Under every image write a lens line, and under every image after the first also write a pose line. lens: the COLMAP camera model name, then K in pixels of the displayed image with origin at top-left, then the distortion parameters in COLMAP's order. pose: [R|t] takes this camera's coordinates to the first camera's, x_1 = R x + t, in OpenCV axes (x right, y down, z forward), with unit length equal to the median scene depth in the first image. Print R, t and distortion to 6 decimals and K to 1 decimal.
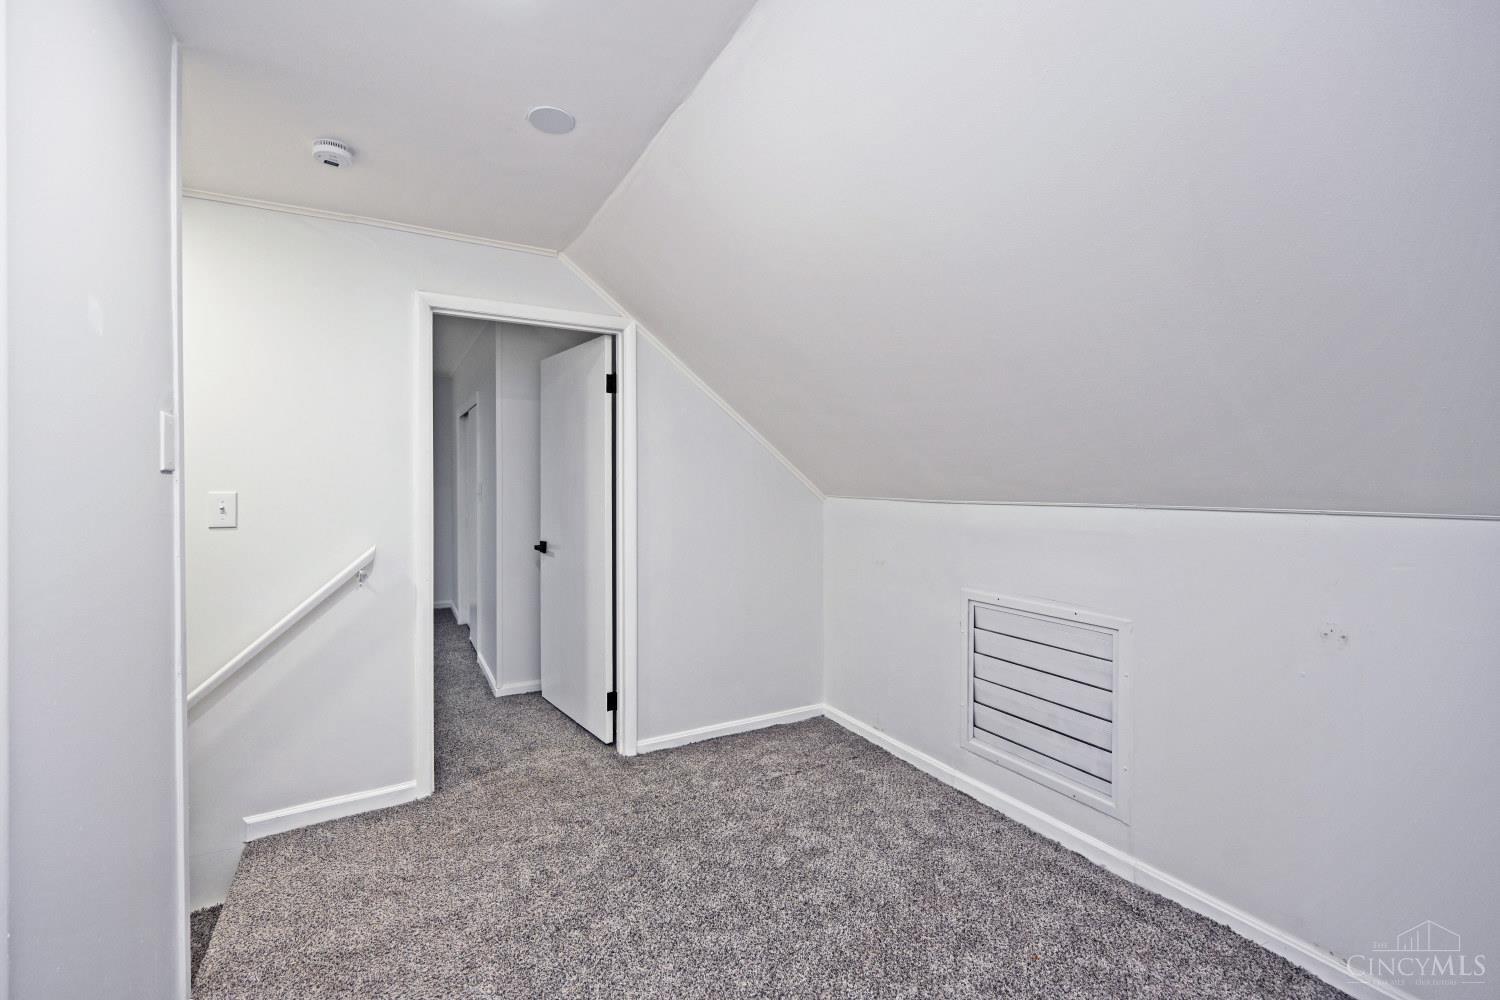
lens RADIAL K [[591.0, 0, 750.0], [0, 591.0, 500.0], [0, 0, 1]] dist [-0.000286, -0.000019]
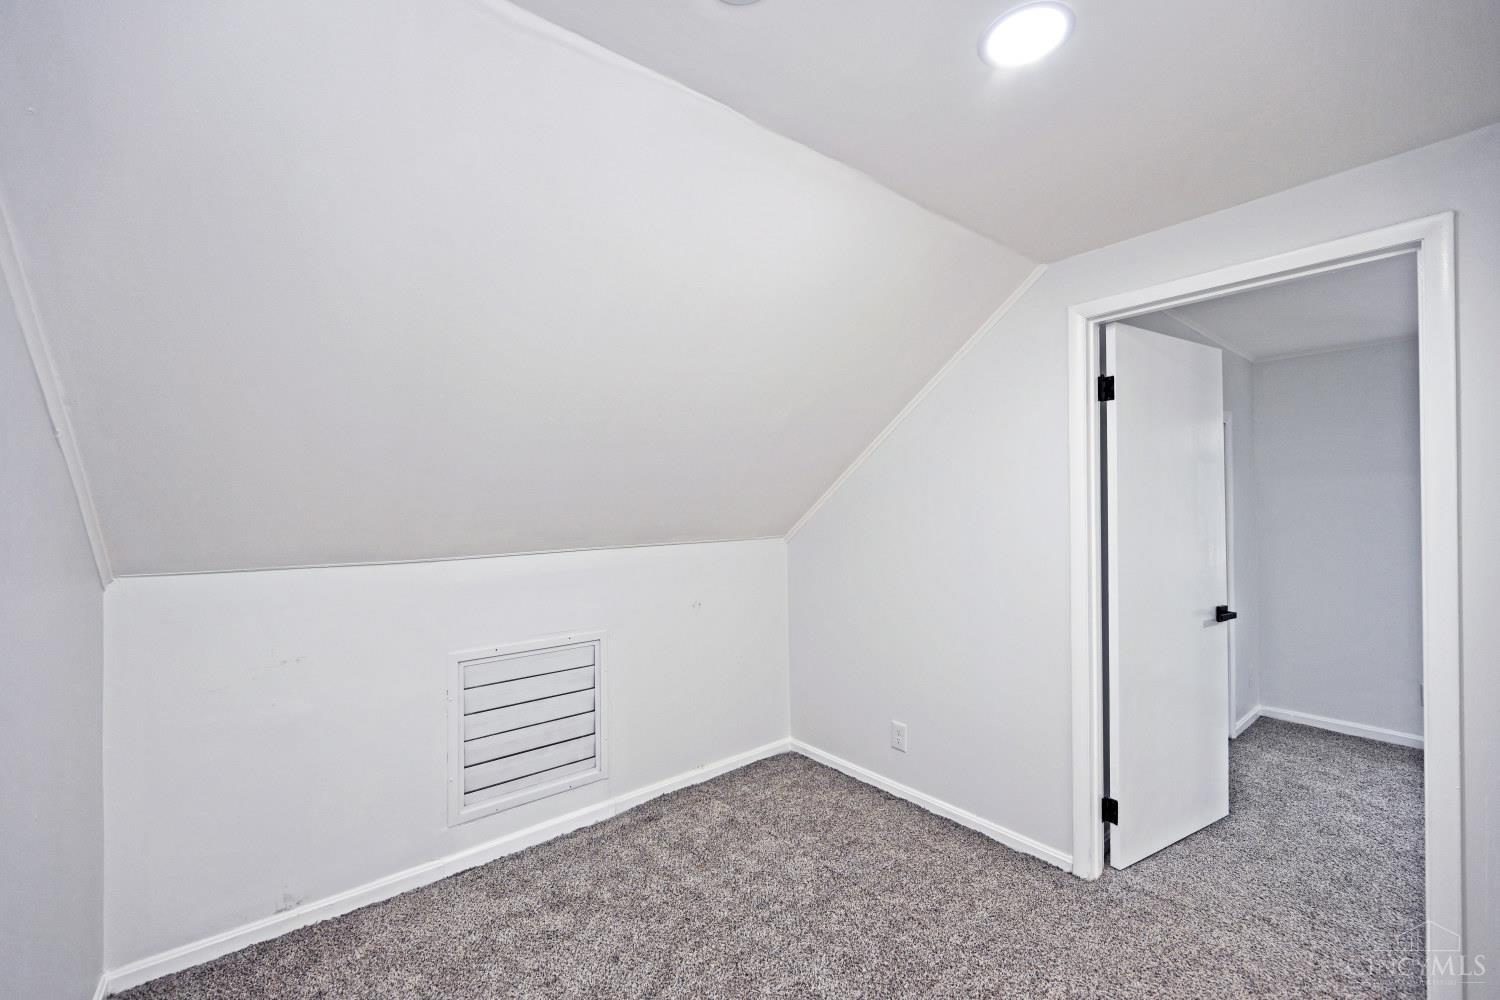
lens RADIAL K [[591.0, 0, 750.0], [0, 591.0, 500.0], [0, 0, 1]] dist [-0.000286, -0.000019]
pose [[-0.127144, 0.000311, 0.991884, -0.701203], [0.028547, 0.999587, 0.003346, -0.087847], [-0.991473, 0.028741, -0.127101, 0.744885]]
